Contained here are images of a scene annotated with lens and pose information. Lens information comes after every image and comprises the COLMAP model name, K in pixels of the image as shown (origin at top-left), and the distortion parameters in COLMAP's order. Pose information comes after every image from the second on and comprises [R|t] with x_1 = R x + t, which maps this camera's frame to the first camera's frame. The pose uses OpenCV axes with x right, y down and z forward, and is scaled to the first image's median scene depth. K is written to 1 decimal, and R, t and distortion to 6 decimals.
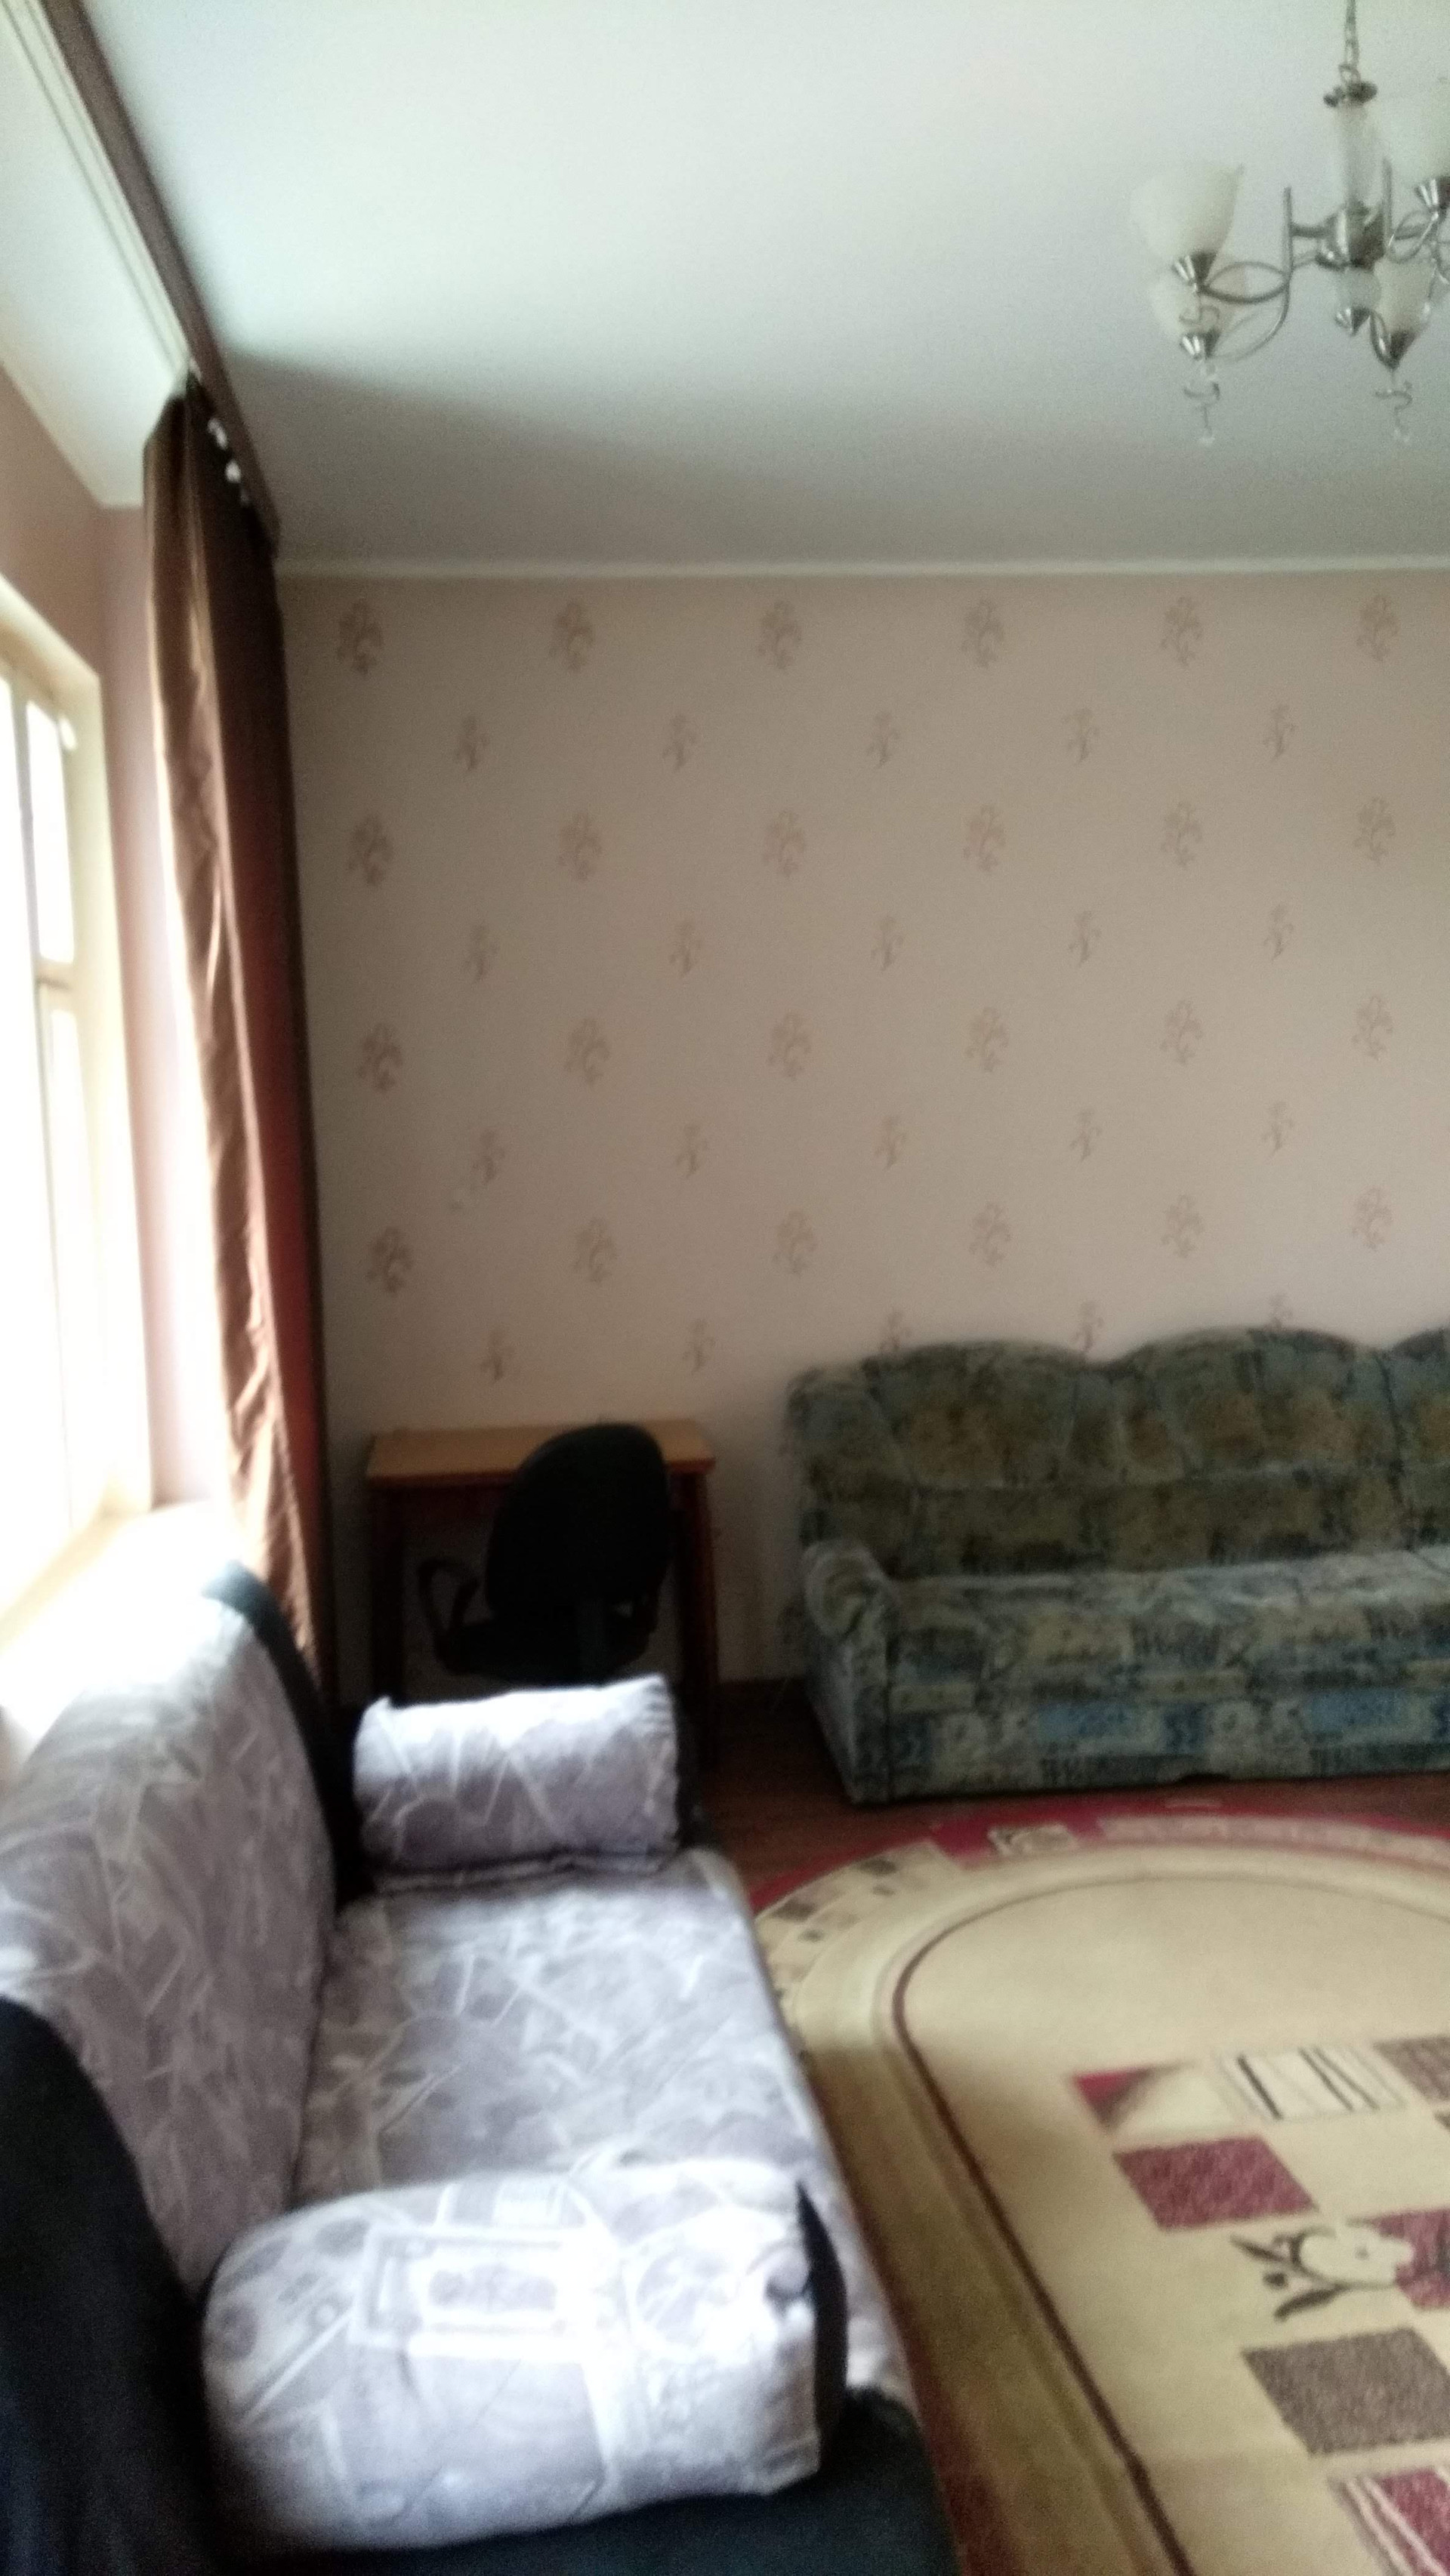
lens RADIAL K [[1995.0, 0, 742.3], [0, 1995.0, 1295.8], [0, 0, 1]] dist [0.056819, -0.071451]
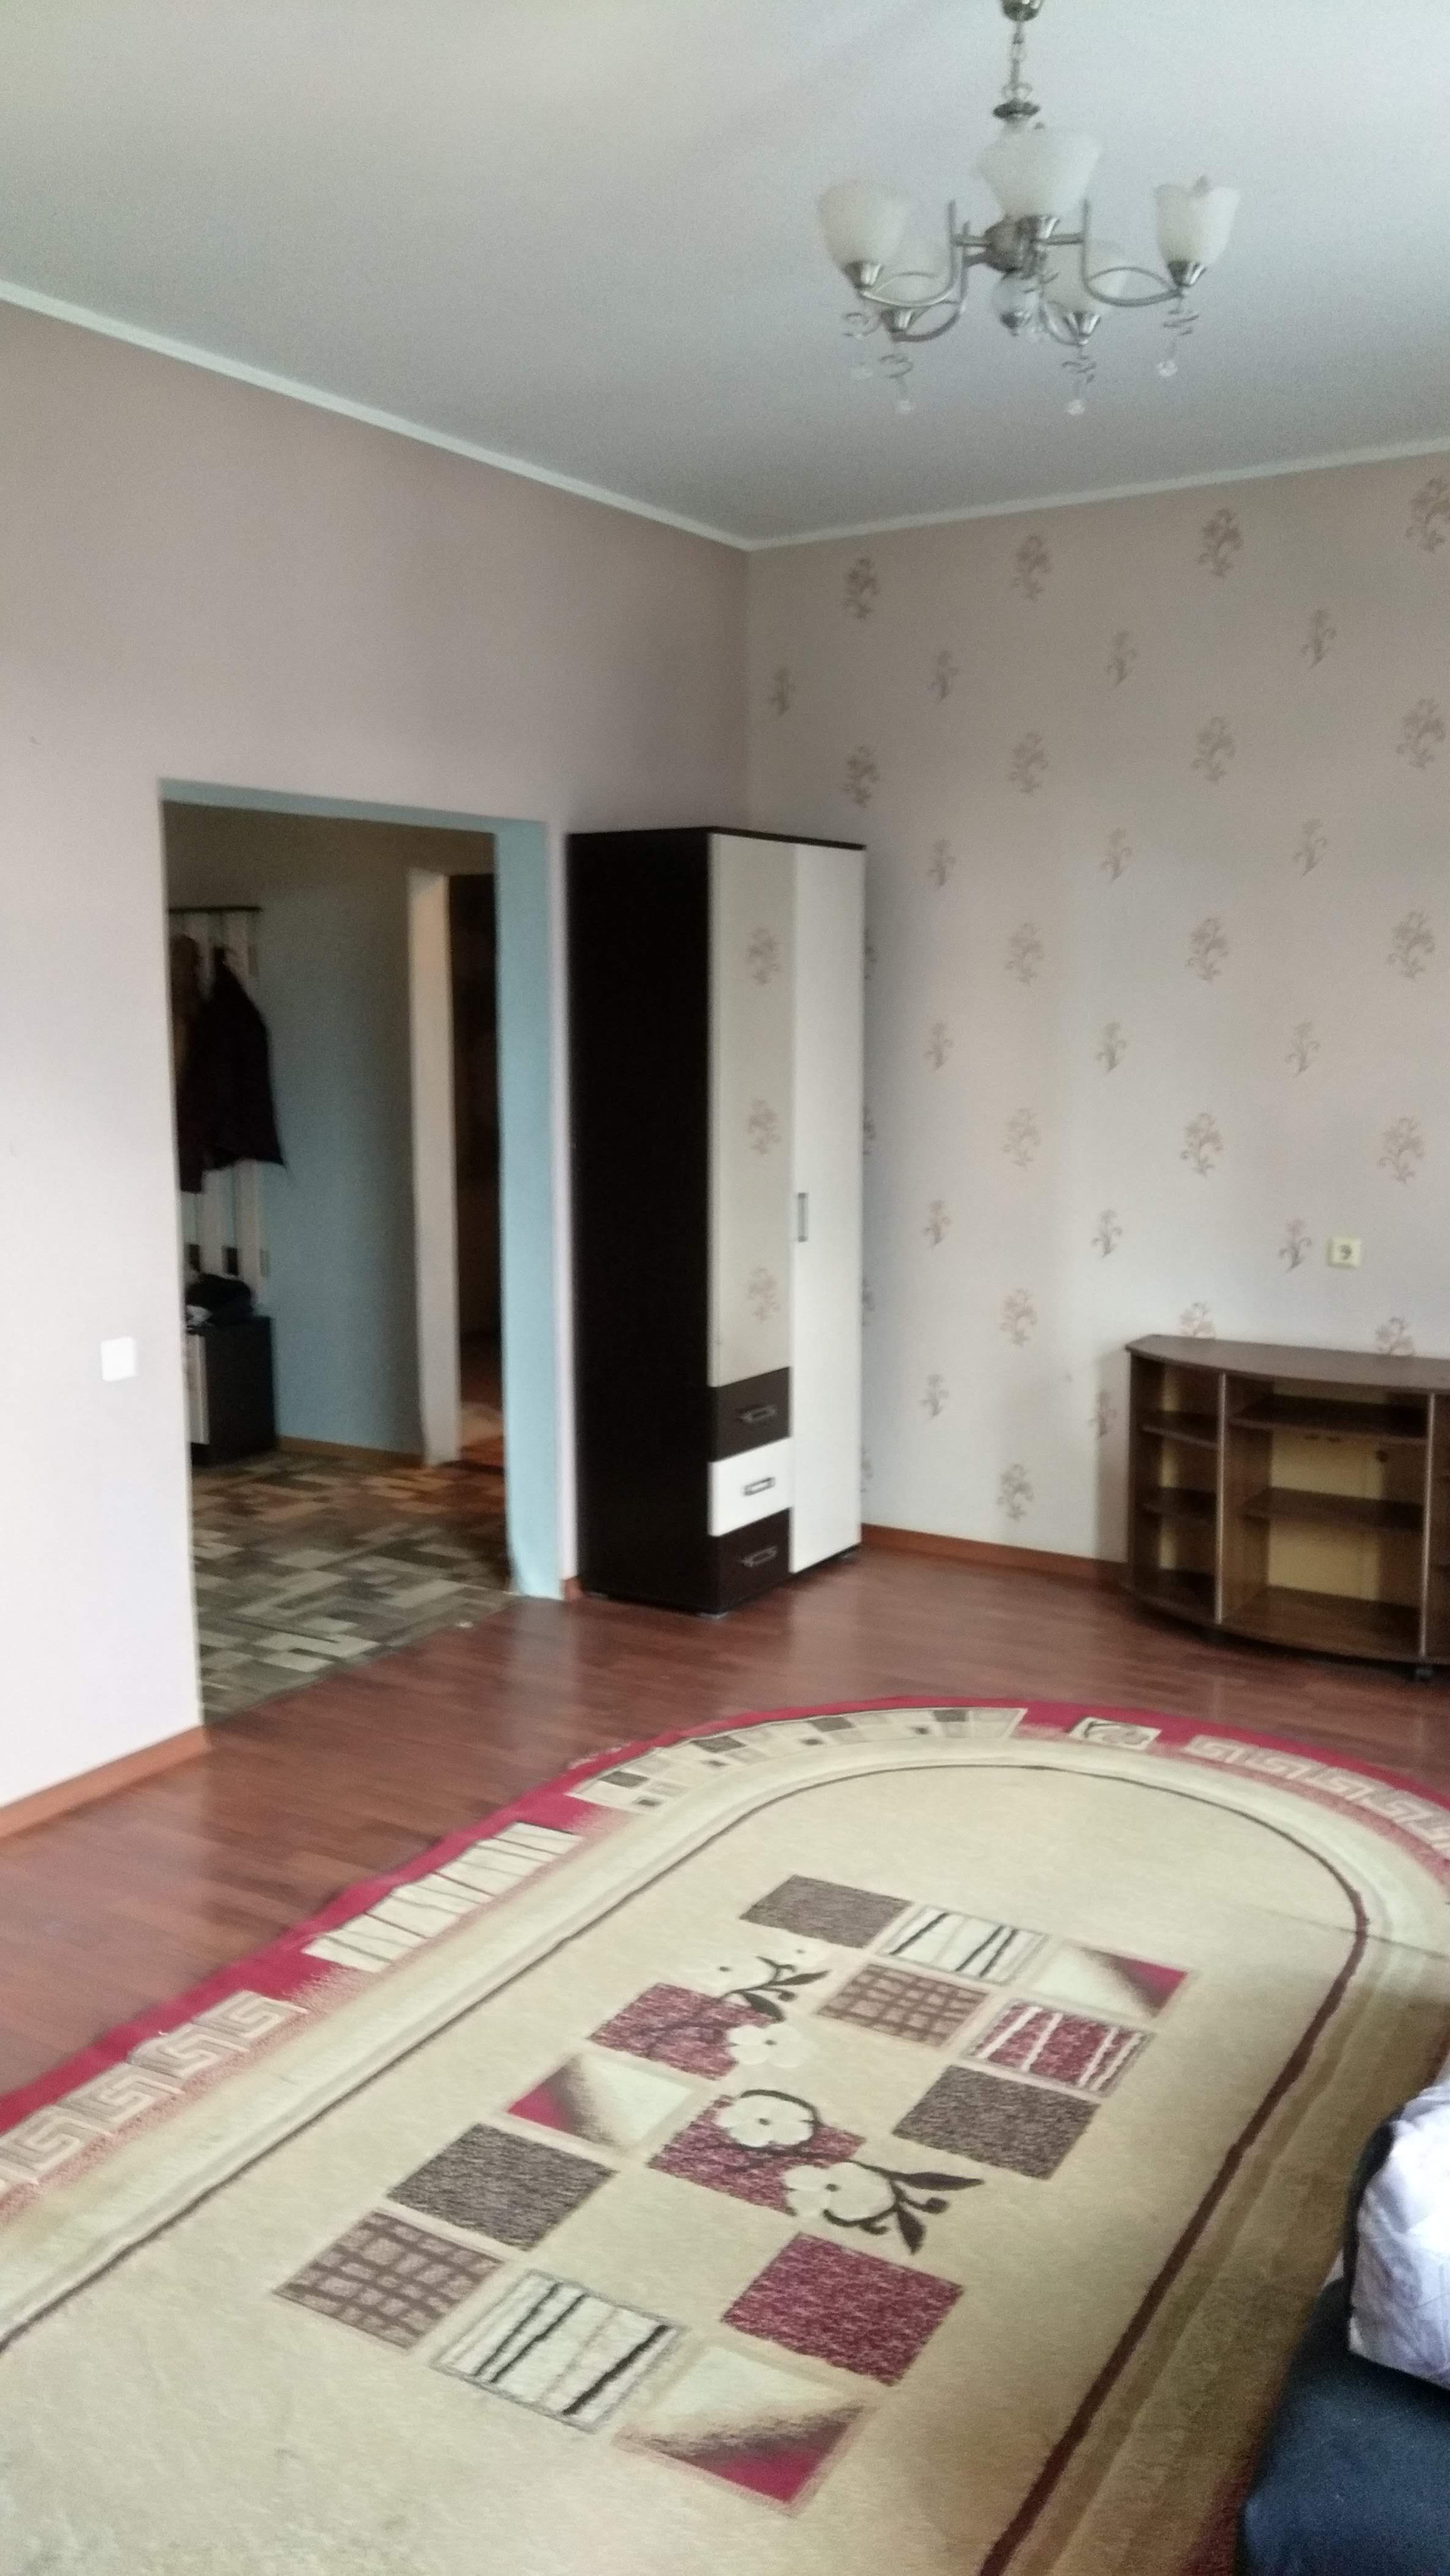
lens RADIAL K [[1976.5, 0, 725.0], [0, 1976.5, 1288.0], [0, 0, 1]] dist [0.052060, -0.065253]
pose [[-0.762902, -0.064310, 0.643307, -0.161568], [0.093701, 0.973535, 0.208444, -0.106433], [-0.639688, 0.219301, -0.736686, 1.031995]]
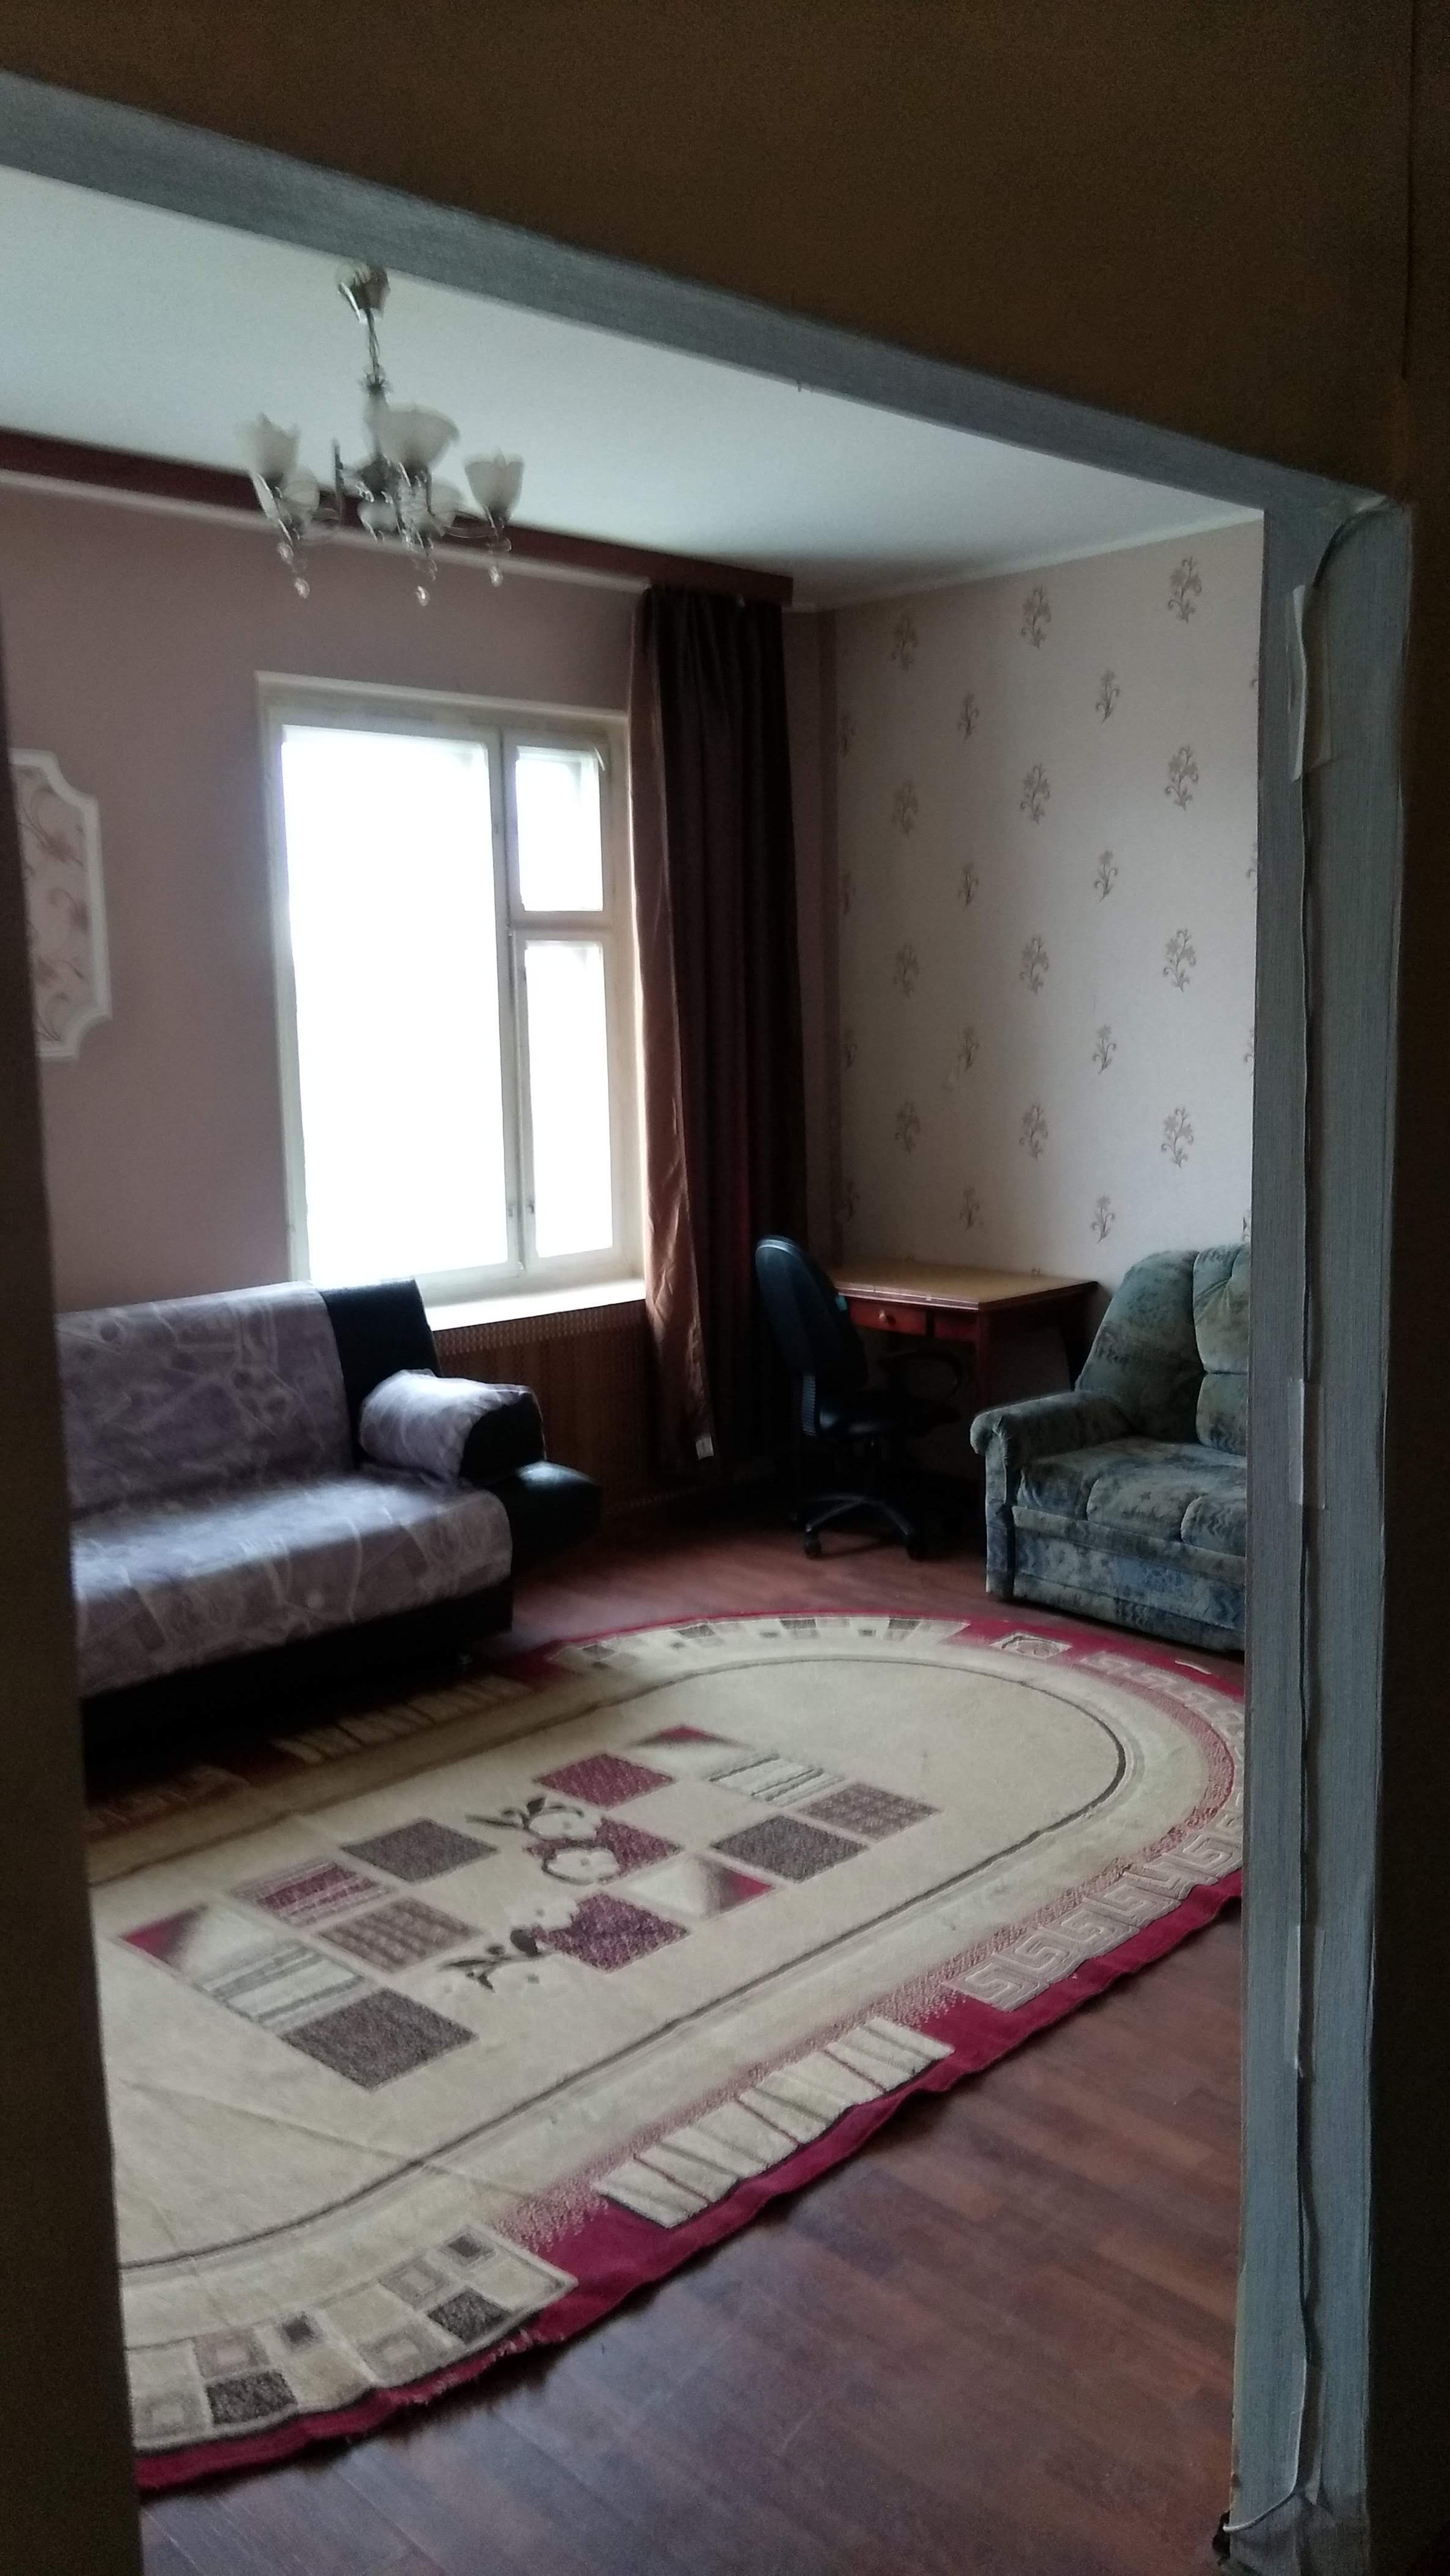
lens RADIAL K [[2091.4, 0, 773.5], [0, 2091.4, 1290.9], [0, 0, 1]] dist [0.064161, -0.071469]
pose [[0.601167, 0.131835, -0.788174, 0.955371], [-0.085431, 0.991248, 0.100642, -0.045412], [0.794544, 0.006832, 0.607168, 0.120463]]
